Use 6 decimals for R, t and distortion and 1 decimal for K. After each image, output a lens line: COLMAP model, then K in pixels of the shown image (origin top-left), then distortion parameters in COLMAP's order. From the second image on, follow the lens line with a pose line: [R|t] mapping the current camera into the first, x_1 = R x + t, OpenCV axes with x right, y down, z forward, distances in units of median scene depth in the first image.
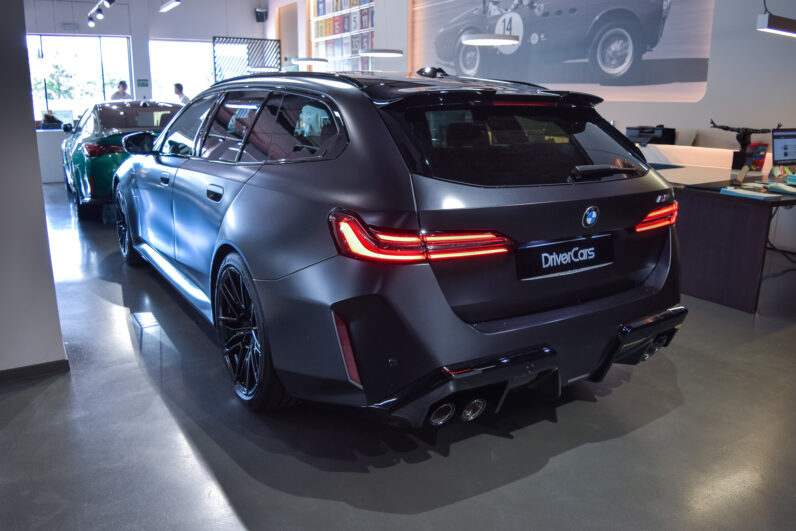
lens RADIAL K [[622.3, 0, 398.0], [0, 622.3, 265.5], [0, 0, 1]] dist [-0.084830, 0.009796]
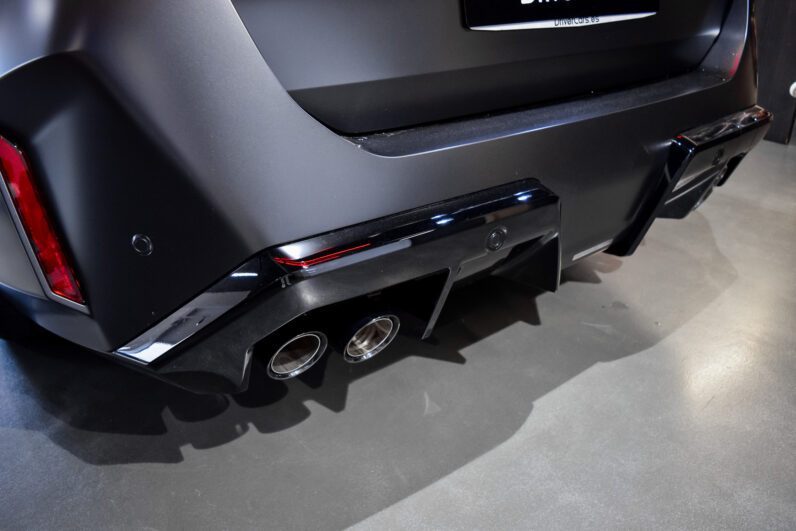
lens RADIAL K [[622.3, 0, 398.0], [0, 622.3, 265.5], [0, 0, 1]] dist [-0.084830, 0.009796]
pose [[0.995496, -0.062767, 0.071048, 0.102645], [0.046163, 0.975520, 0.215010, 0.081673], [-0.082804, -0.210762, 0.974024, 0.530978]]
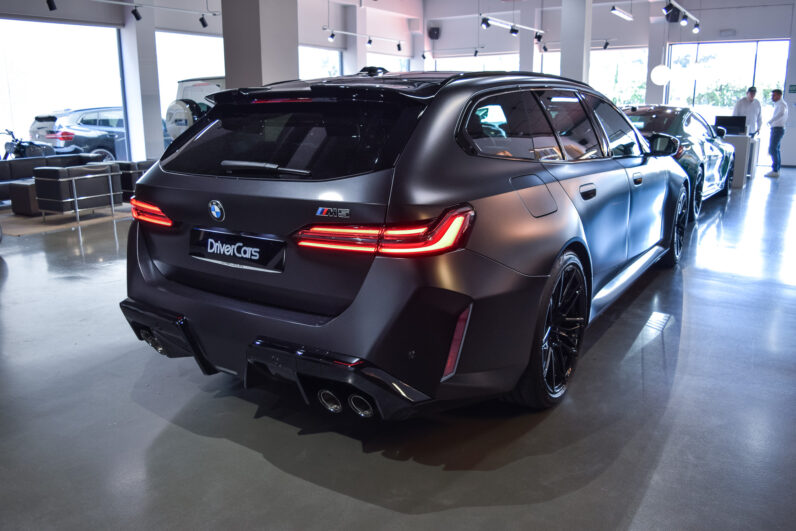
lens RADIAL K [[622.3, 0, 398.0], [0, 622.3, 265.5], [0, 0, 1]] dist [-0.084830, 0.009796]
pose [[0.404689, 0.205995, -0.890951, 1.285047], [-0.216586, 0.968167, 0.125471, -0.173859], [0.888436, 0.142190, 0.436422, 0.787744]]
